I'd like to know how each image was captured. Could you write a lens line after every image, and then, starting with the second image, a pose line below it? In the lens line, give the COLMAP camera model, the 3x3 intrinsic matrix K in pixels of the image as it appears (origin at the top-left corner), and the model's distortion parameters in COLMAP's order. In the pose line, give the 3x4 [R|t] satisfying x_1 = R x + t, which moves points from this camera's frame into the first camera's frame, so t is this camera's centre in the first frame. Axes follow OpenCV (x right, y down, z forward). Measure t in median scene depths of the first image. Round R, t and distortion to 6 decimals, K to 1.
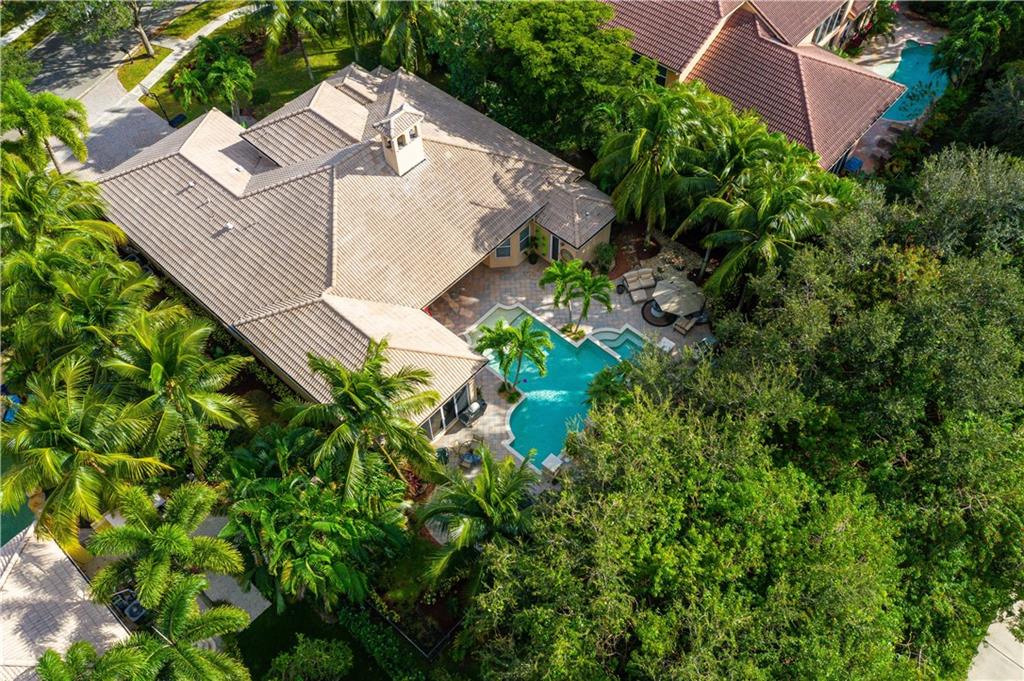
lens RADIAL K [[819.8, 0, 505.1], [0, 819.8, 321.8], [0, 0, 1]] dist [-0.030229, -0.000417]
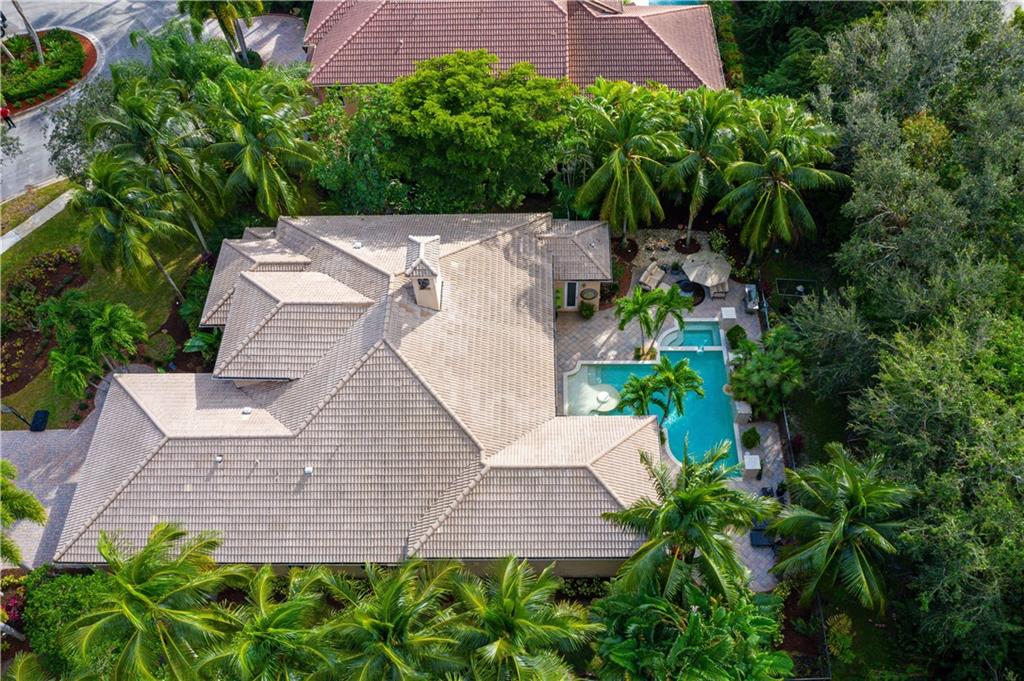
lens RADIAL K [[839.0, 0, 509.8], [0, 839.0, 362.4], [0, 0, 1]] dist [0.003282, 0.002230]
pose [[0.746772, -0.546196, 0.379475, -0.431062], [0.538021, 0.831542, 0.138100, -0.206998], [-0.390979, 0.101036, 0.914837, 0.132047]]
